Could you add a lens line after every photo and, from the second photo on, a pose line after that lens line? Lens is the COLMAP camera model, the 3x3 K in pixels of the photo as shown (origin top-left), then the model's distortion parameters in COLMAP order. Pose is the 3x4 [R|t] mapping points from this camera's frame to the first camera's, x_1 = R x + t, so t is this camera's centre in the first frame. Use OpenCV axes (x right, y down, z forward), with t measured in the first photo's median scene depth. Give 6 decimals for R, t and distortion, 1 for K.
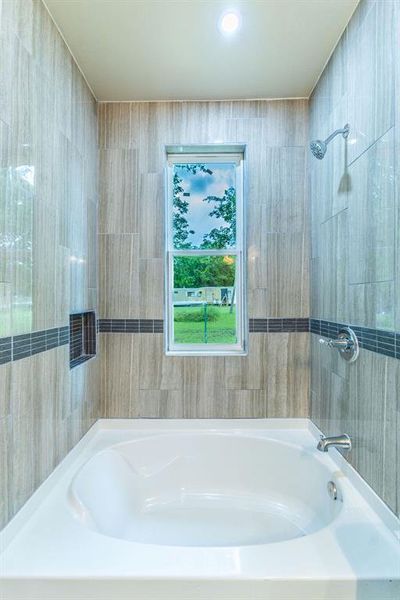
lens RADIAL K [[244.4, 0, 199.3], [0, 244.4, 297.9], [0, 0, 1]] dist [-0.002882, -0.000381]
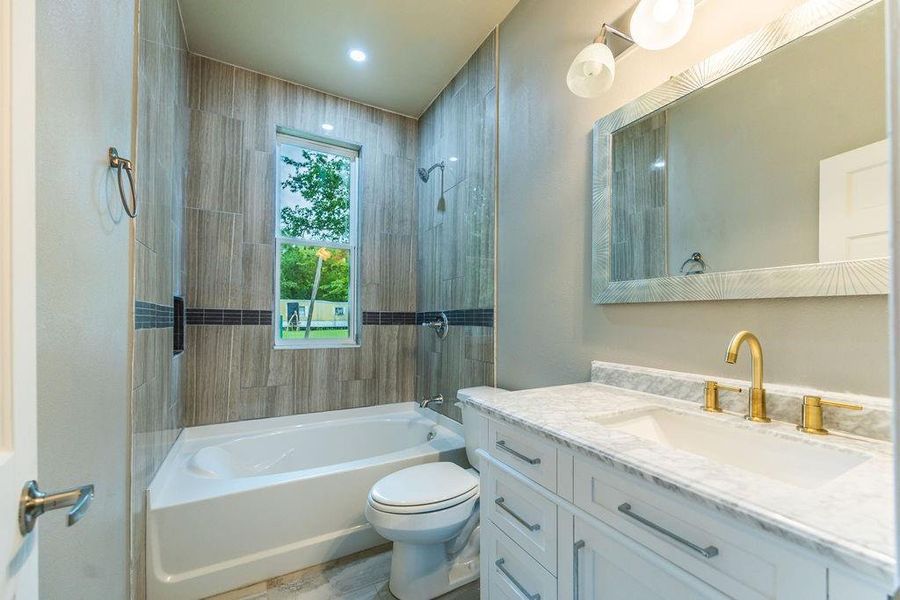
lens RADIAL K [[366.7, 0, 454.4], [0, 366.7, 314.9], [0, 0, 1]] dist [-0.002882, -0.000381]
pose [[0.867270, 0.017332, 0.497536, -0.238043], [-0.011202, 0.999820, -0.015301, 0.118213], [-0.497712, 0.007697, 0.867308, -0.559217]]
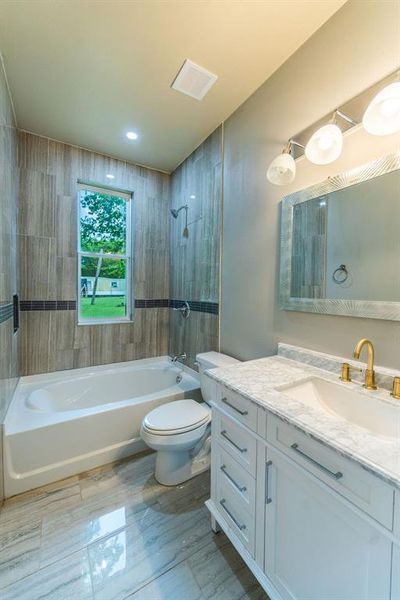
lens RADIAL K [[239.0, 0, 202.5], [0, 239.0, 296.6], [0, 0, 1]] dist [-0.009183, 0.000885]
pose [[0.841512, 0.002216, 0.540234, -0.278601], [-0.017772, 0.999564, 0.023584, 0.018099], [-0.539947, -0.029447, 0.841184, -0.589793]]
